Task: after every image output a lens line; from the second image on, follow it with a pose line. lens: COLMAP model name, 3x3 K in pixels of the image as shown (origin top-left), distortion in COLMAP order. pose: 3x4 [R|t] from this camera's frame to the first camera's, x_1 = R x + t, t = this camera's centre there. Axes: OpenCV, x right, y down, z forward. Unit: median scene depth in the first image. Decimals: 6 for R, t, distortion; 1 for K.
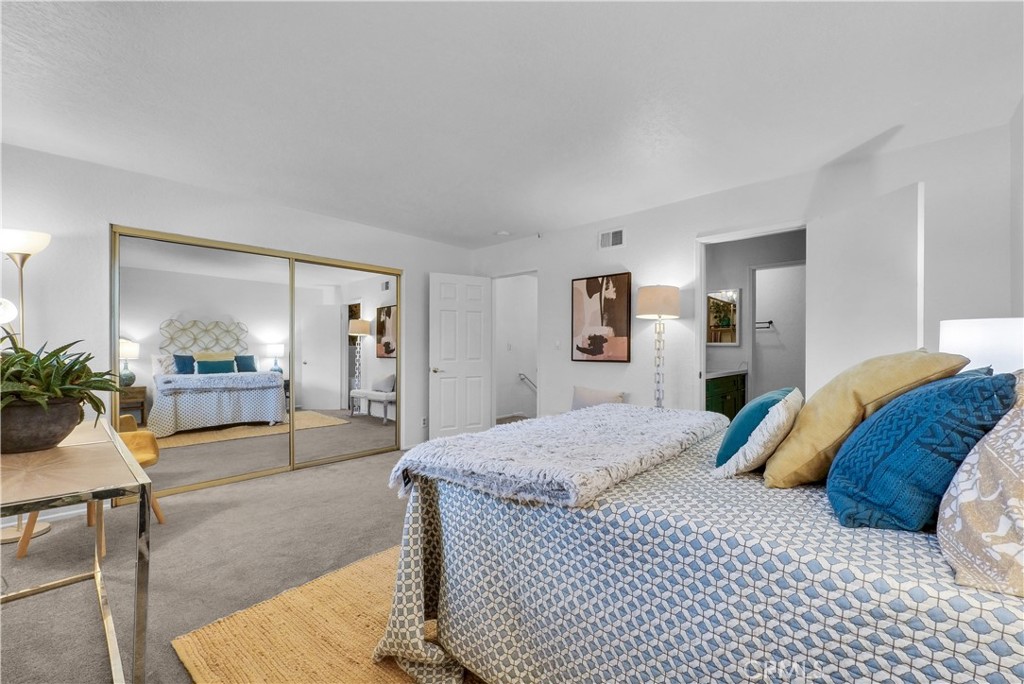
lens RADIAL K [[425.4, 0, 509.9], [0, 425.4, 345.9], [0, 0, 1]] dist [0.002104, 0.000079]
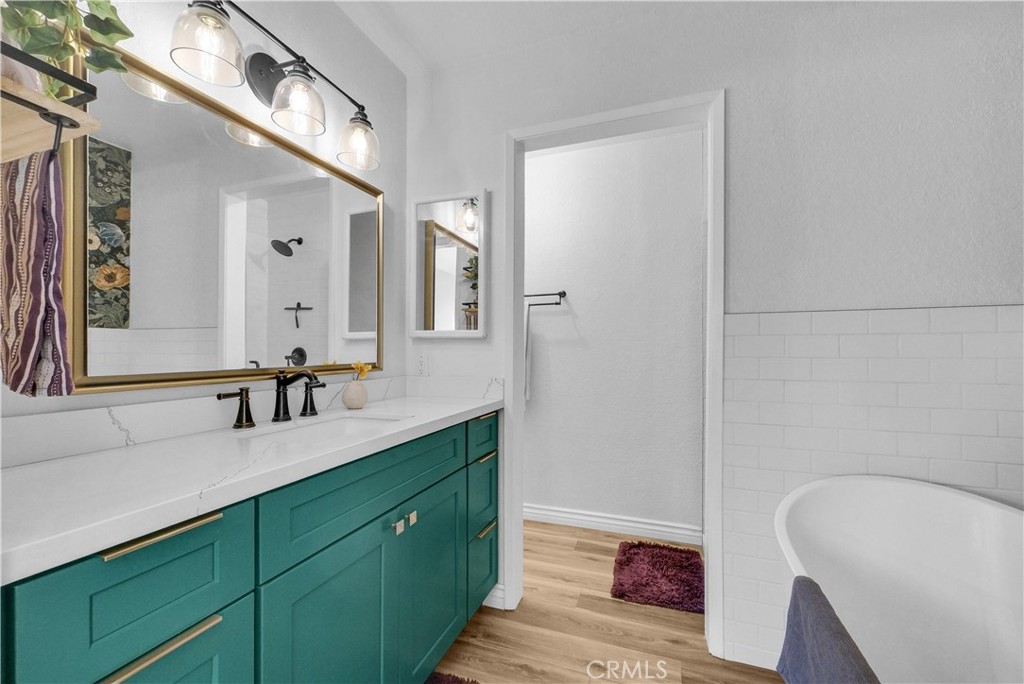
lens RADIAL K [[425.4, 0, 509.9], [0, 425.4, 345.9], [0, 0, 1]] dist [0.002104, 0.000079]
pose [[0.922213, 0.002144, 0.386676, 0.379955], [0.000164, 0.999982, -0.005936, 0.007597], [-0.386682, 0.005538, 0.922196, 0.591574]]
